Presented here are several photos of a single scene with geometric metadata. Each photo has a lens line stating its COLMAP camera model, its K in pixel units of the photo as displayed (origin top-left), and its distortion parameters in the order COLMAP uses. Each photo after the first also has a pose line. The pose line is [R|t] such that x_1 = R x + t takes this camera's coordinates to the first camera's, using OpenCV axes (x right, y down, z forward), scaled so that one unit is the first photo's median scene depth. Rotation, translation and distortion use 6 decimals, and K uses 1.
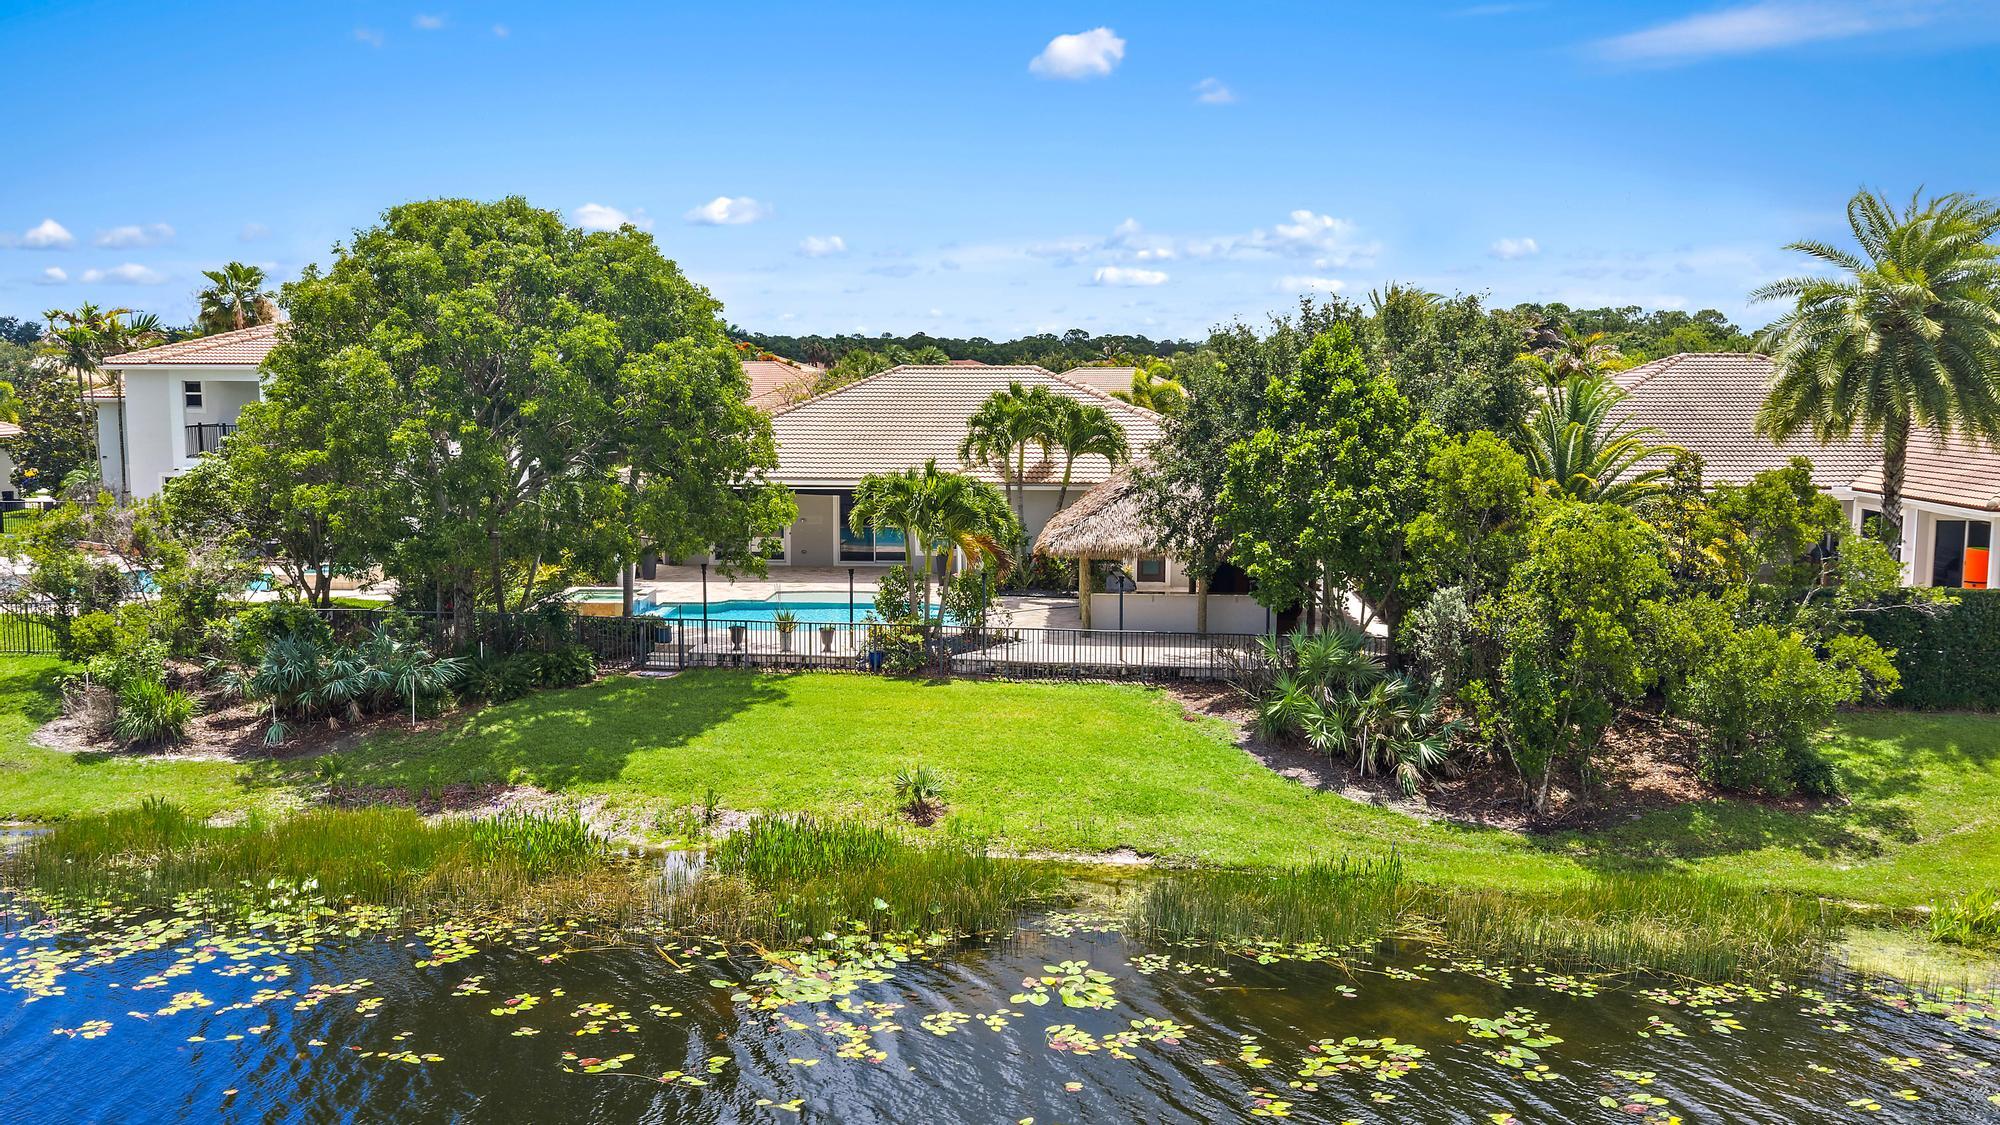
lens RADIAL K [[1648.9, 0, 1000.0], [0, 1648.9, 562.5], [0, 0, 1]] dist [0.011316, -0.017012]
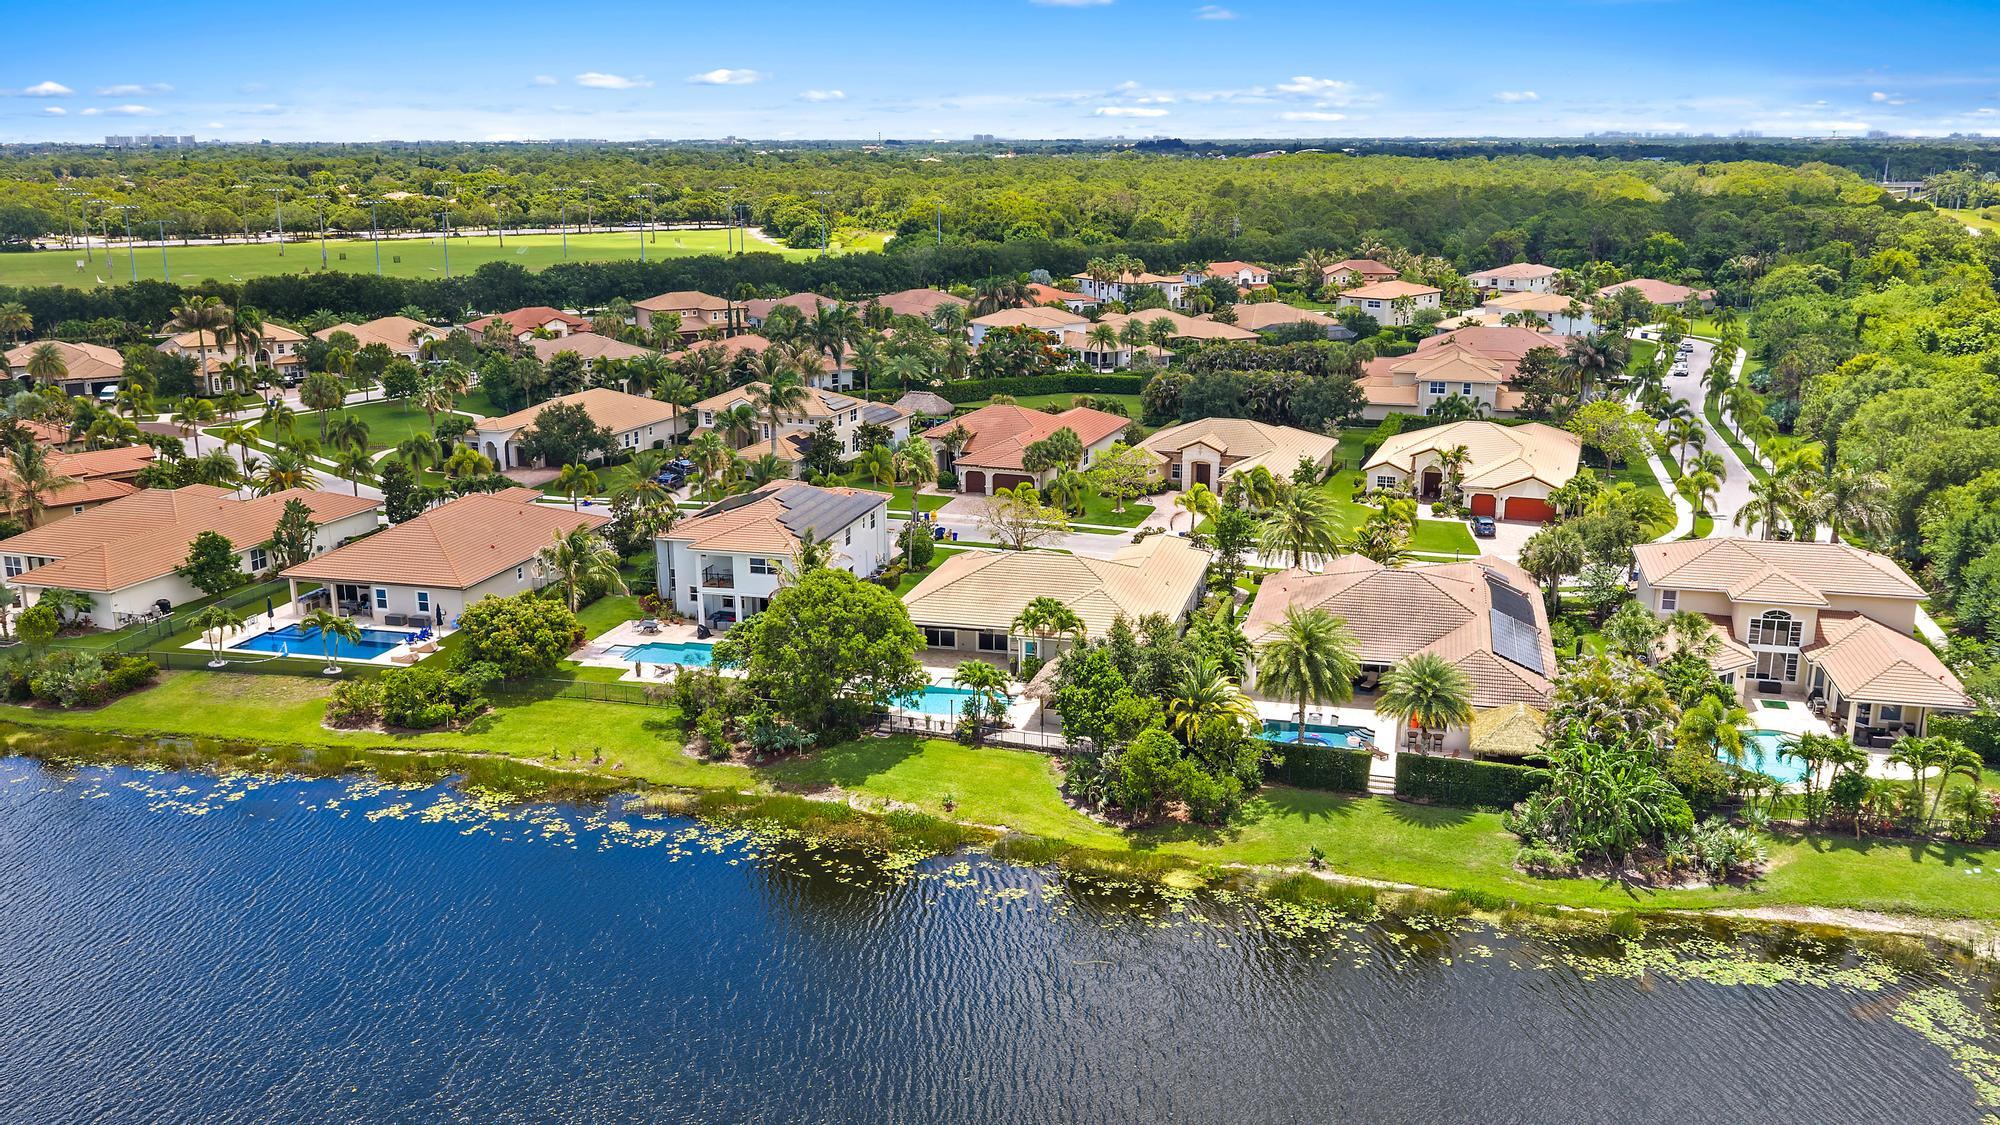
lens RADIAL K [[1648.9, 0, 1000.0], [0, 1648.9, 562.5], [0, 0, 1]] dist [0.011316, -0.017012]
pose [[0.977979, 0.044888, -0.203821, 0.685335], [-0.016567, 0.990212, 0.138583, -0.772270], [0.208046, -0.132155, 0.969150, -2.057241]]
